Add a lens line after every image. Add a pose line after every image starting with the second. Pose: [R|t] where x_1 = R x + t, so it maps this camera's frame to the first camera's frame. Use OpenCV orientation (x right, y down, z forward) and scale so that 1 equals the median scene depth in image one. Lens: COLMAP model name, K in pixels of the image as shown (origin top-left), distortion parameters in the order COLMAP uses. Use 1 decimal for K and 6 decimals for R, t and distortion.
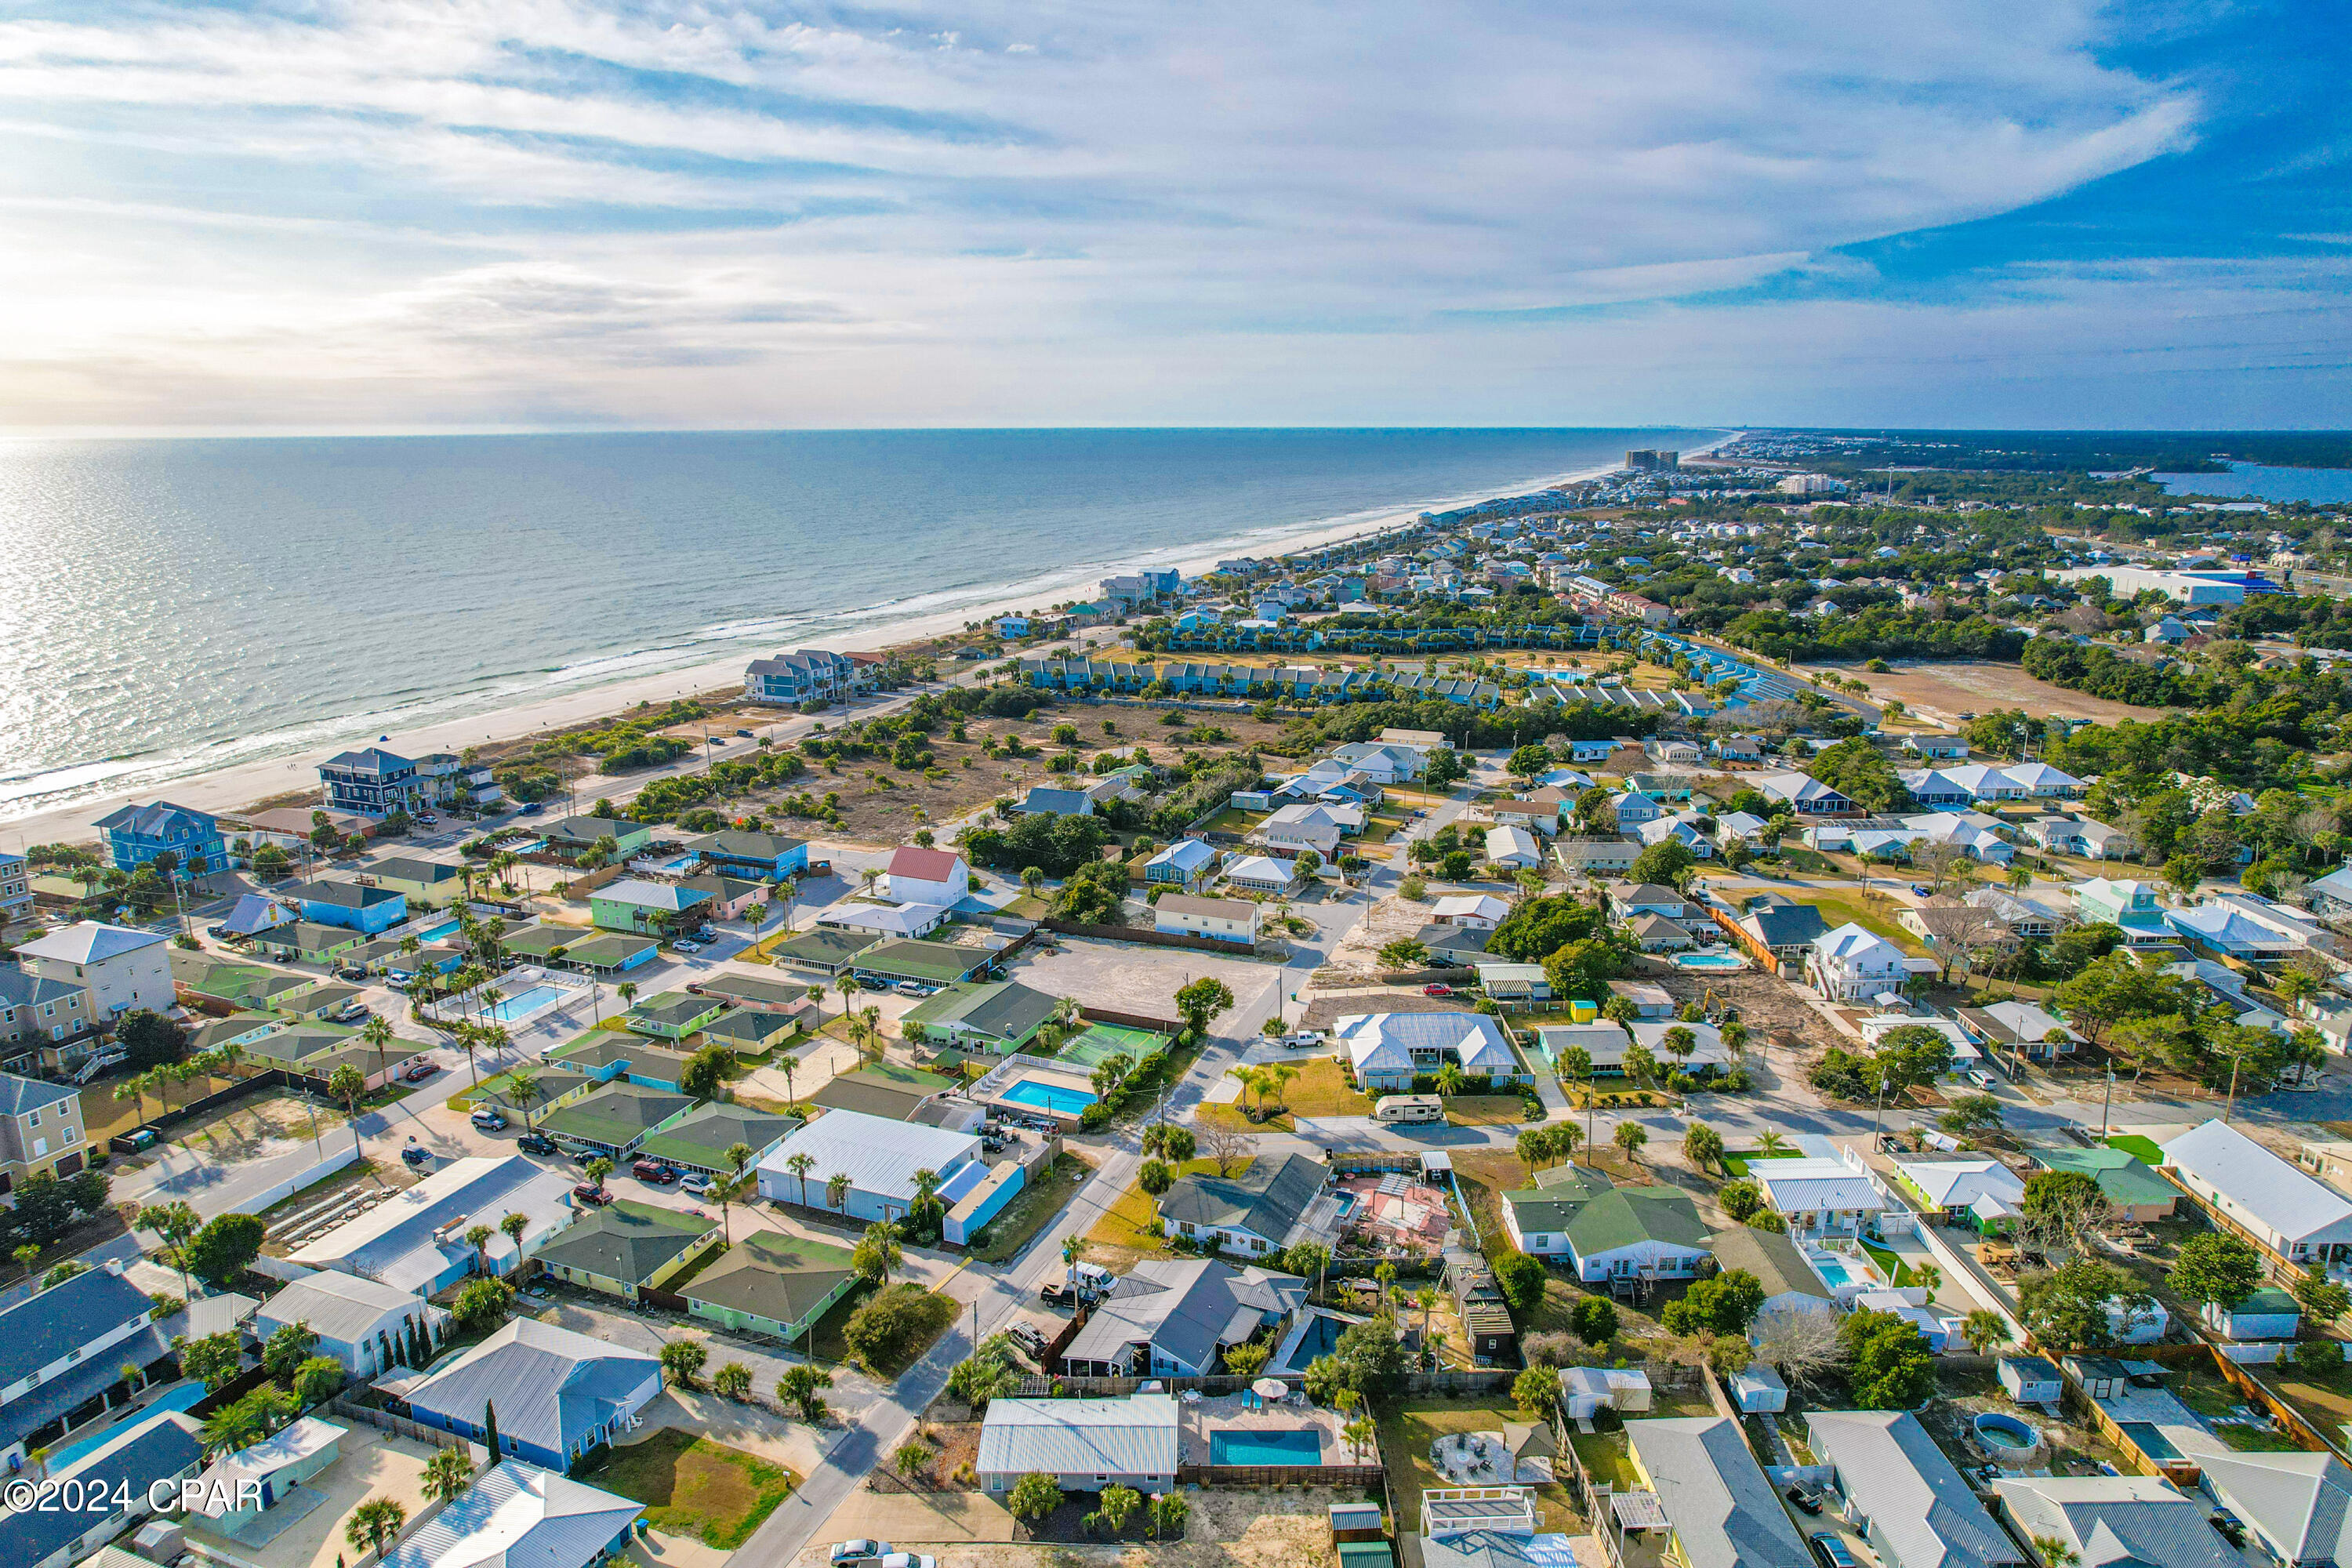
lens RADIAL K [[1502.3, 0, 1176.0], [0, 1502.3, 784.0], [0, 0, 1]] dist [-0.049529, 0.000689]
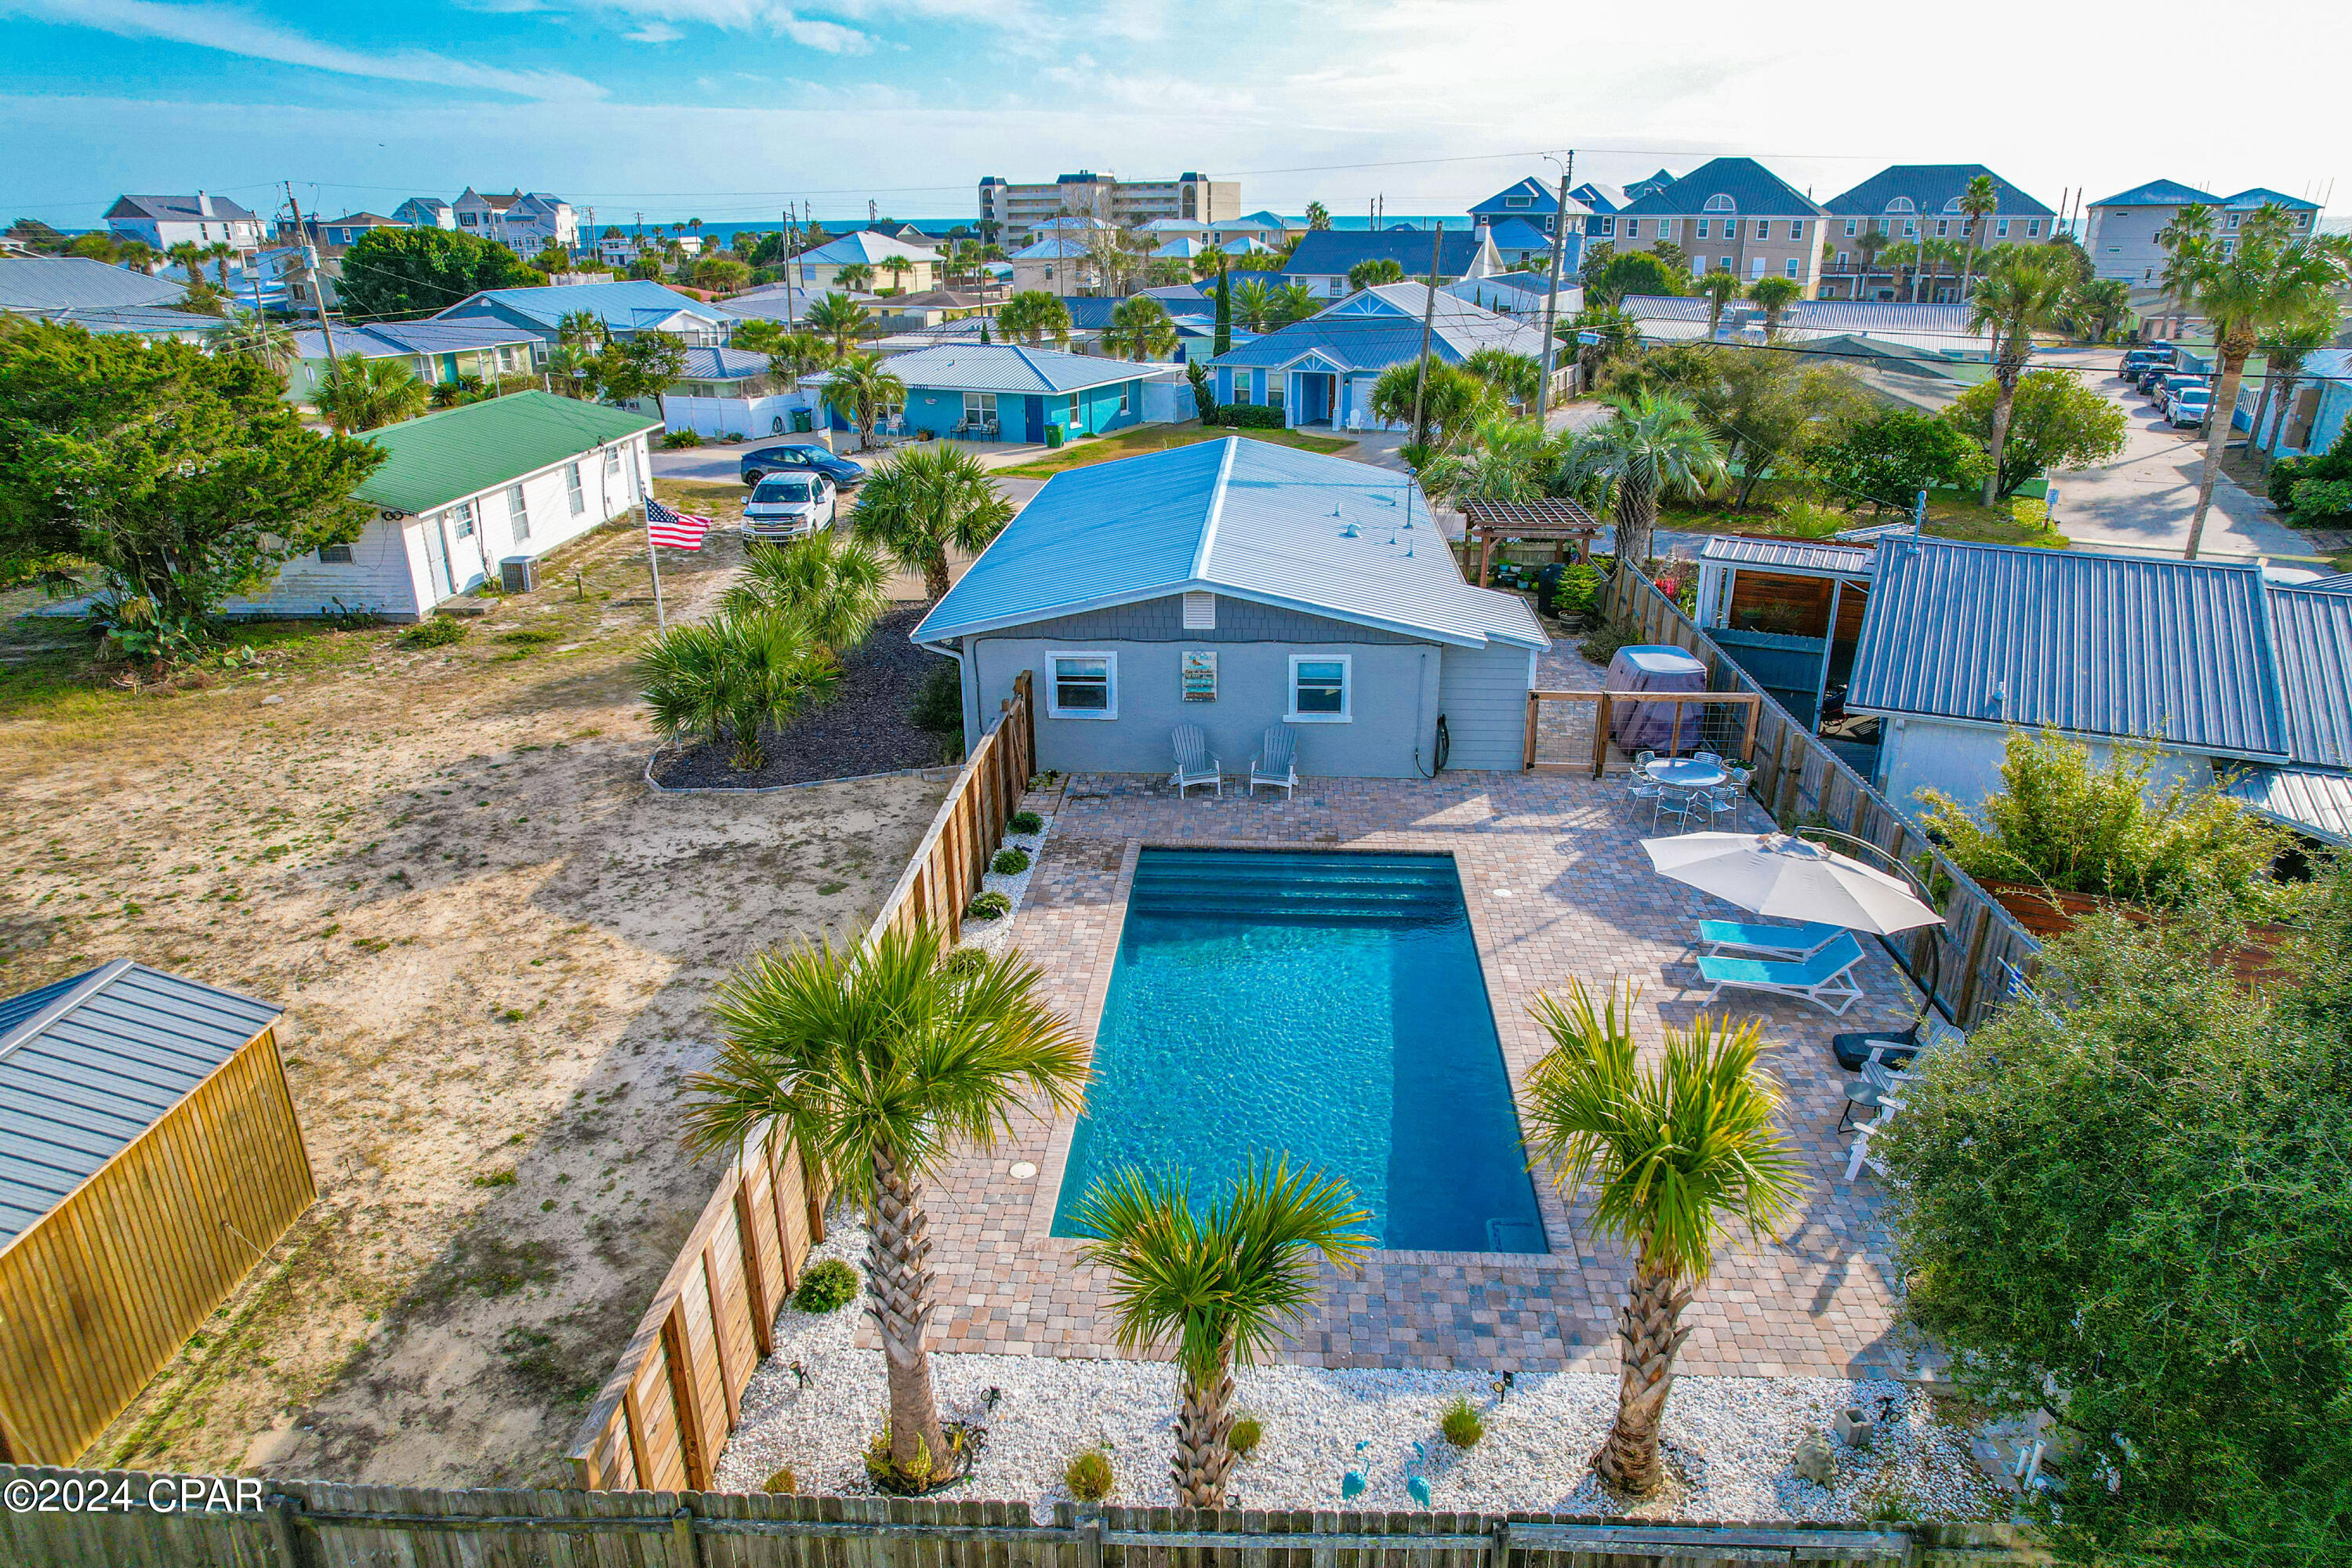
lens RADIAL K [[1506.6, 0, 1181.0], [0, 1506.6, 785.9], [0, 0, 1]] dist [-0.076872, 0.070844]
pose [[-0.058252, 0.360075, -0.931103, 0.163206], [-0.228256, 0.903176, 0.363555, 0.327794], [0.971857, 0.233708, 0.029577, 0.850598]]
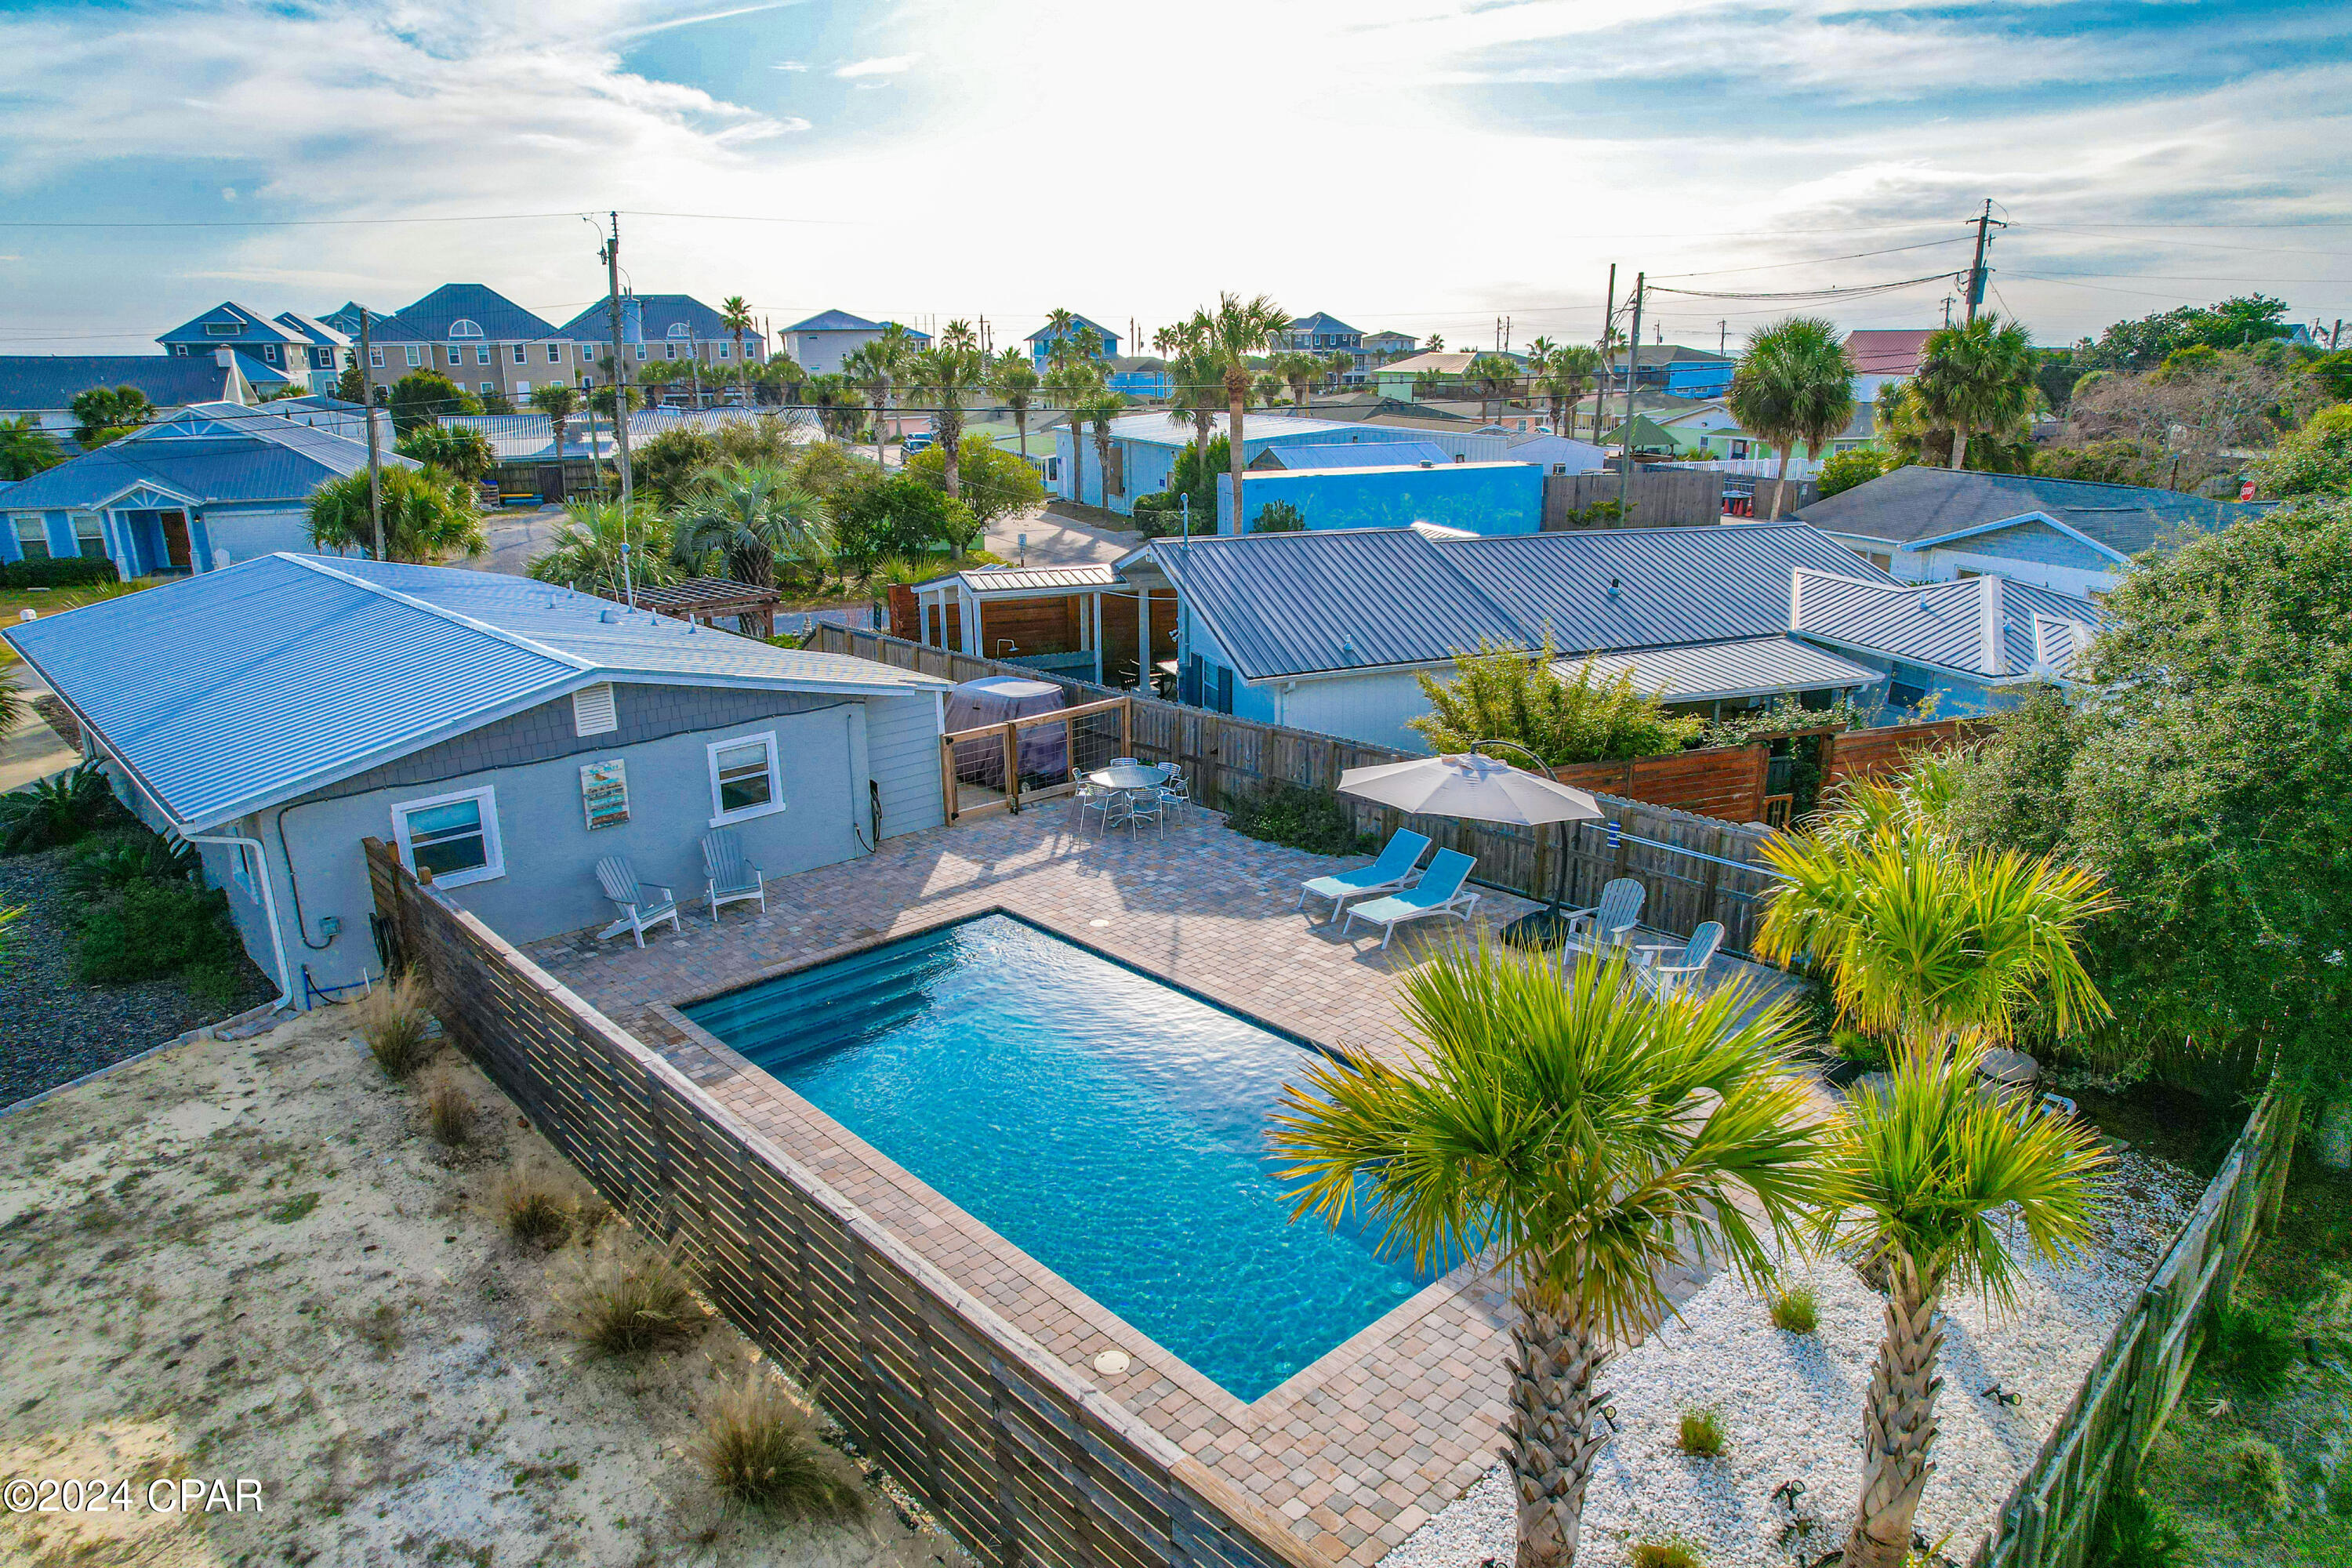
lens RADIAL K [[1506.6, 0, 1181.0], [0, 1506.6, 785.9], [0, 0, 1]] dist [-0.076872, 0.070844]
pose [[0.689011, 0.200946, -0.696336, 0.126744], [-0.164722, 0.979069, 0.119546, 0.353288], [0.705783, 0.032334, 0.707689, 0.796896]]
